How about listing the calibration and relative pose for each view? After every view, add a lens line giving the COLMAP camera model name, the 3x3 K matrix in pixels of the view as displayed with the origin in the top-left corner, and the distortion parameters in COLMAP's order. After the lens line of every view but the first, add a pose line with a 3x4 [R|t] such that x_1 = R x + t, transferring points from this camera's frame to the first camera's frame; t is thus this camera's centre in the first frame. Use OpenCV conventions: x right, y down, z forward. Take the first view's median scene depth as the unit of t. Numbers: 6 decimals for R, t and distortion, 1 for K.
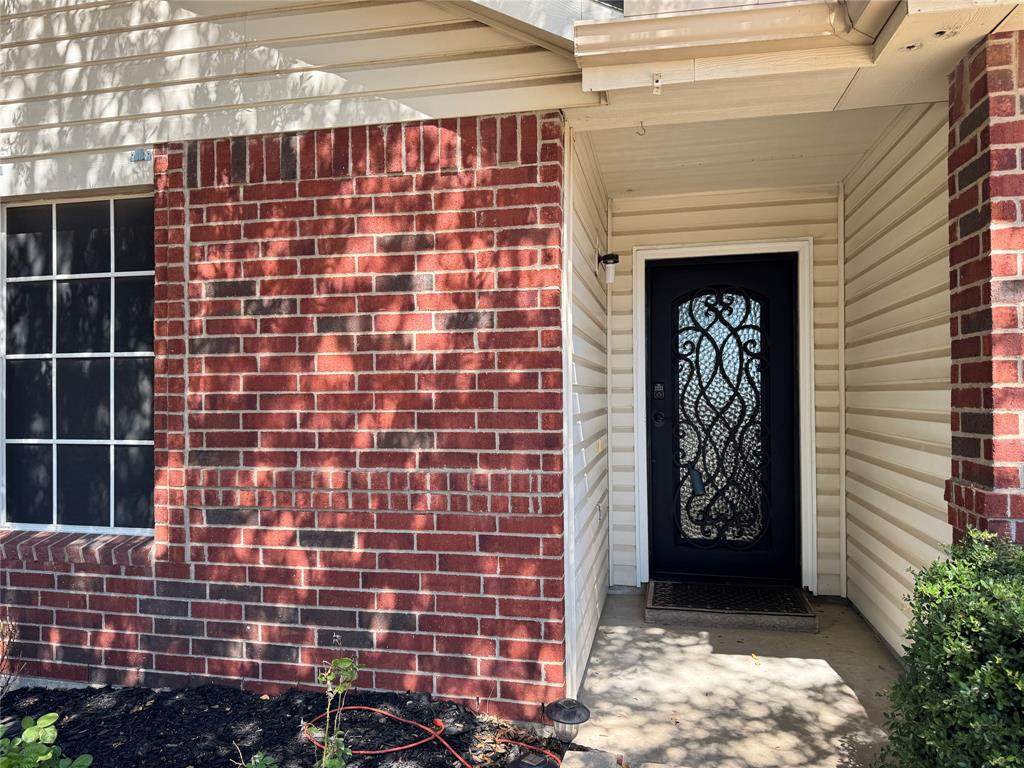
lens RADIAL K [[702.6, 0, 510.5], [0, 702.6, 389.7], [0, 0, 1]] dist [0.033872, -0.019037]
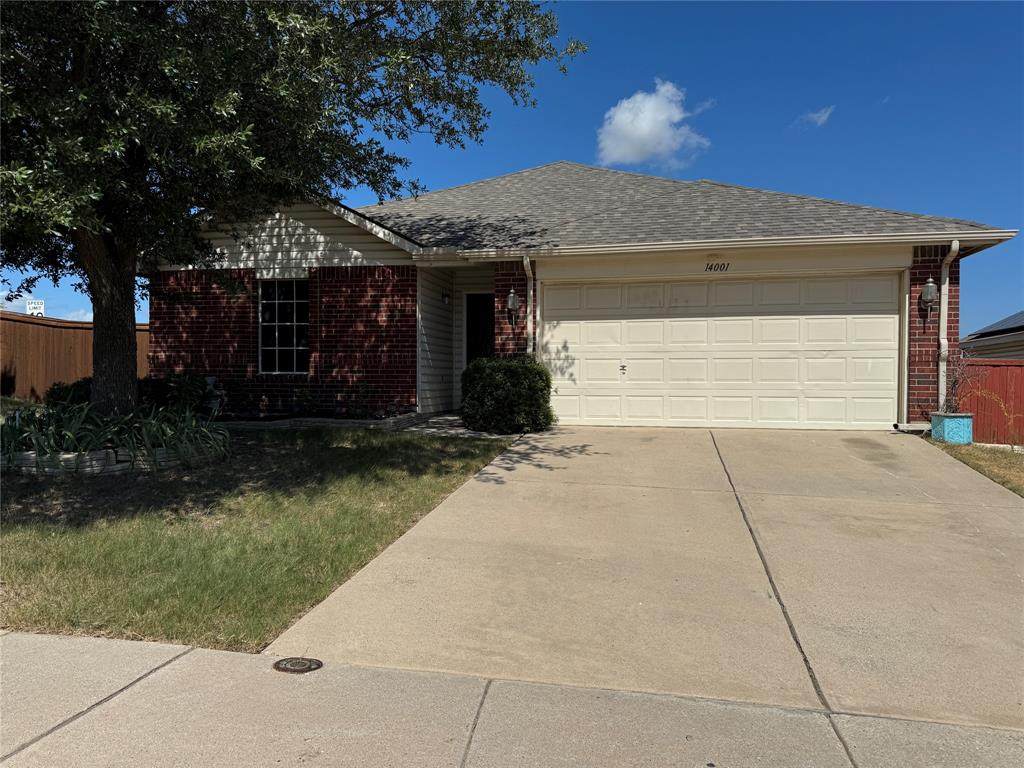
lens RADIAL K [[702.6, 0, 516.1], [0, 702.6, 387.1], [0, 0, 1]] dist [0.033872, -0.019037]
pose [[0.999334, 0.009612, 0.035188, 0.480956], [-0.010227, 0.999797, 0.017350, 0.219128], [-0.035014, -0.017698, 0.999230, -2.902615]]
